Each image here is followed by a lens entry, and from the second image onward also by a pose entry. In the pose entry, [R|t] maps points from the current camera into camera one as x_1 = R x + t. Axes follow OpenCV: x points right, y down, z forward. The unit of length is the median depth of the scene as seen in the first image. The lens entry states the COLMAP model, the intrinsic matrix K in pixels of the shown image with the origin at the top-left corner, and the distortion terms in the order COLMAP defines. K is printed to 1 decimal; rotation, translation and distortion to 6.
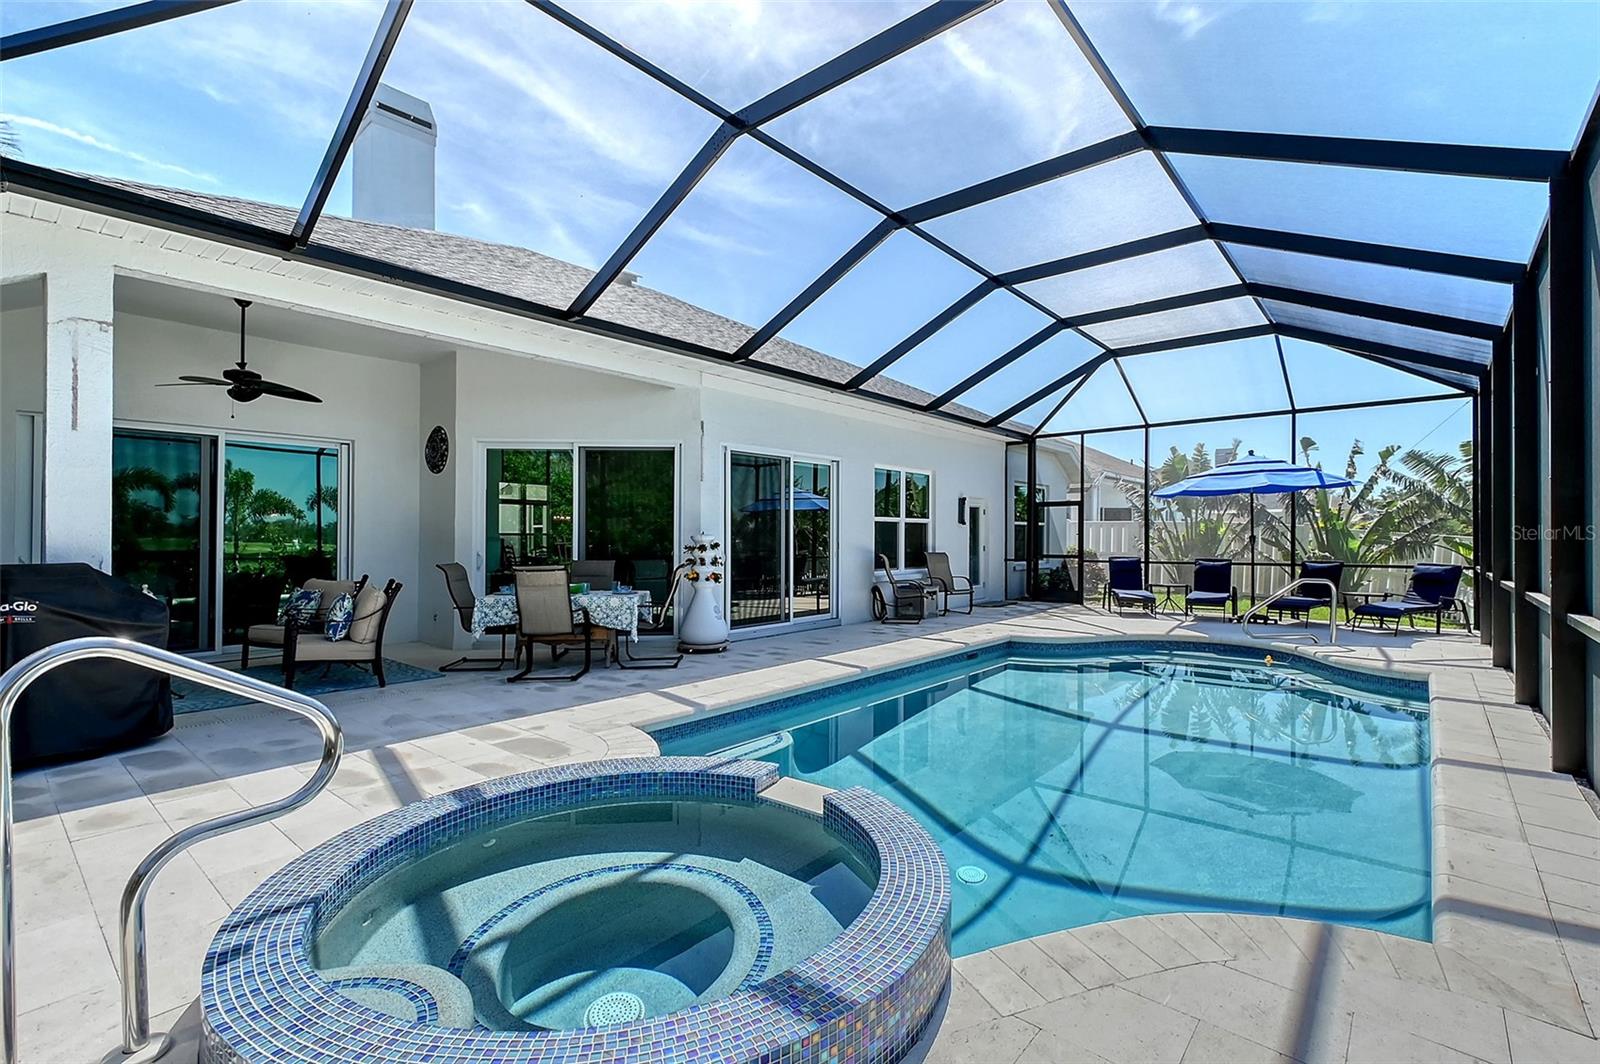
lens RADIAL K [[707.2, 0, 812.4], [0, 707.2, 536.4], [0, 0, 1]] dist [0.000880, -0.000029]
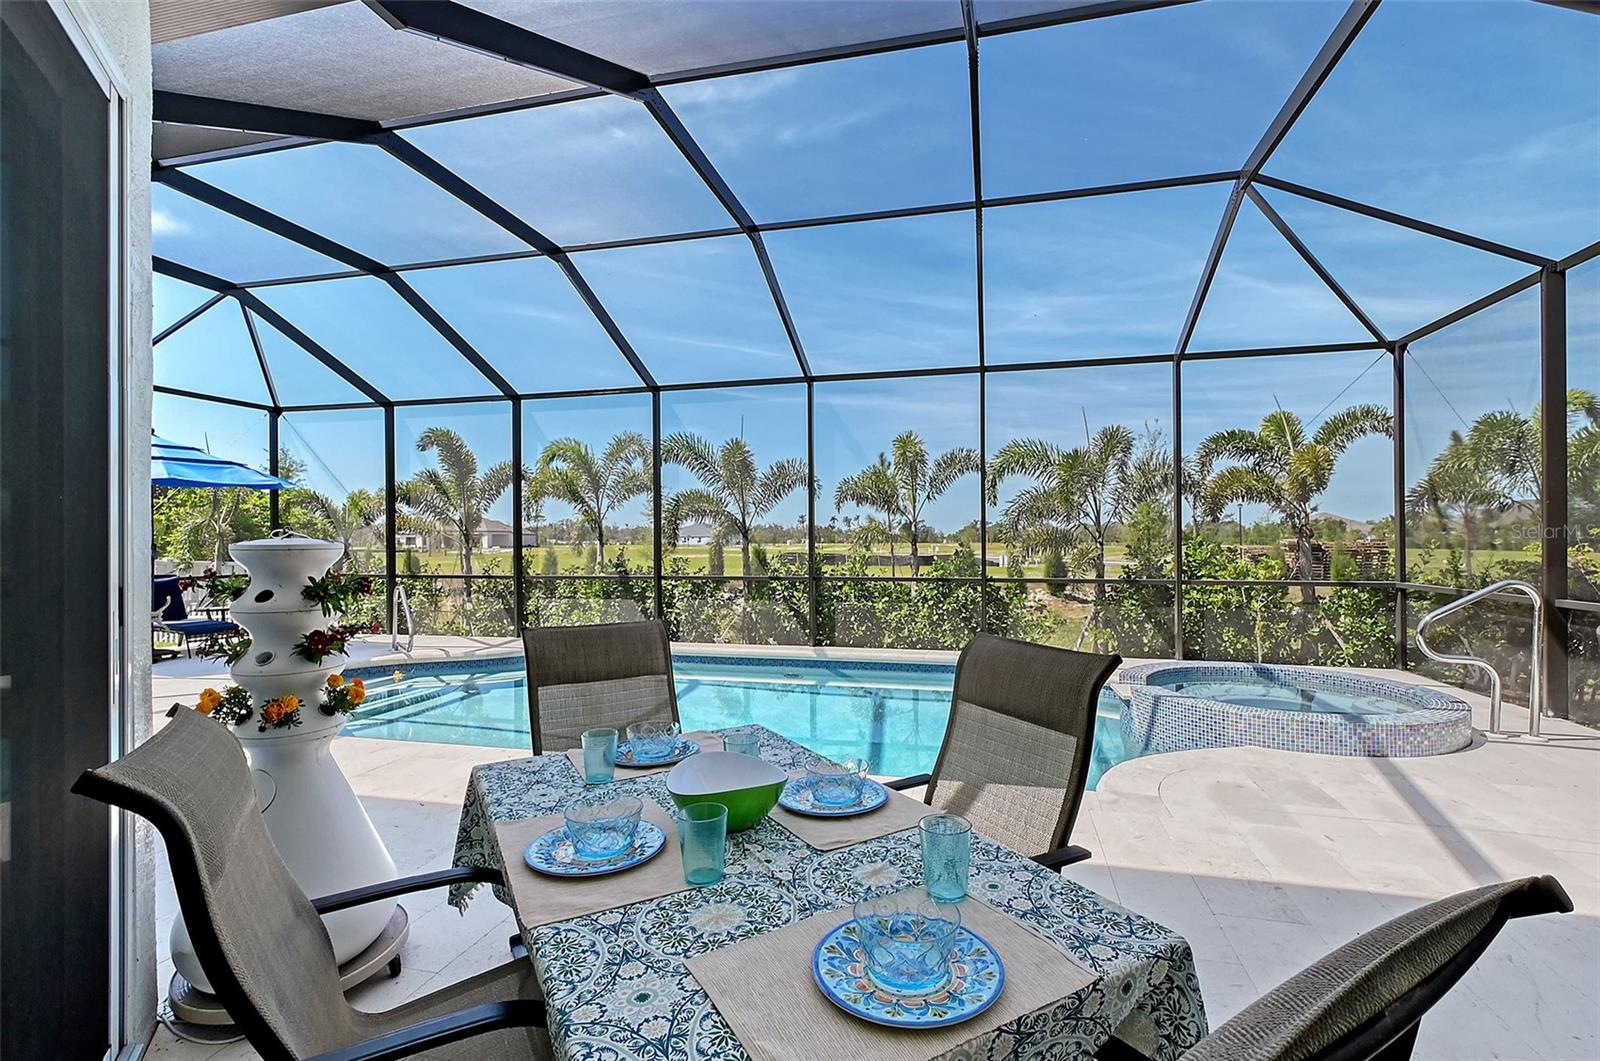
lens RADIAL K [[726.7, 0, 807.2], [0, 726.7, 531.4], [0, 0, 1]] dist [0.001337, -0.000272]
pose [[-0.442269, 0.015907, 0.896741, -0.475442], [0.000747, 0.999849, -0.017368, -0.000199], [-0.896882, -0.007011, -0.442214, 0.945348]]
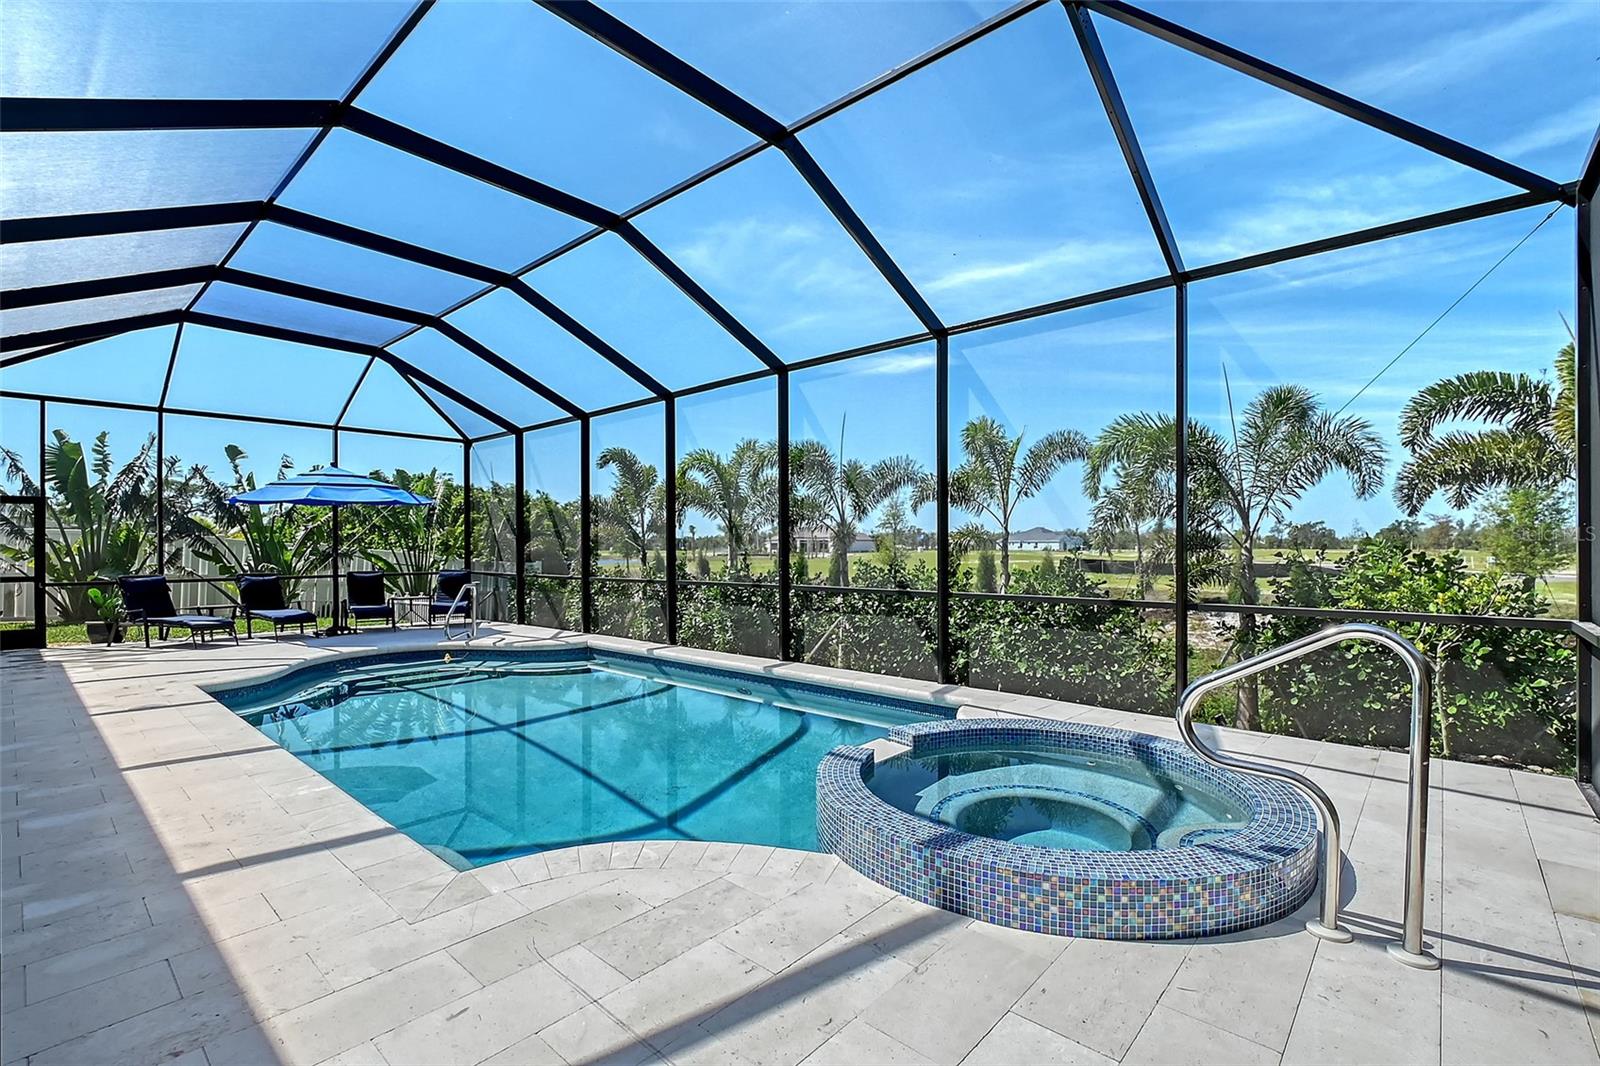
lens RADIAL K [[716.9, 0, 809.8], [0, 716.9, 537.4], [0, 0, 1]] dist [0.000580, 0.000070]
pose [[0.020053, 0.018693, 0.999624, -0.485653], [-0.003347, 0.999821, -0.018629, 0.002830], [-0.999793, -0.002972, 0.020112, 0.406129]]
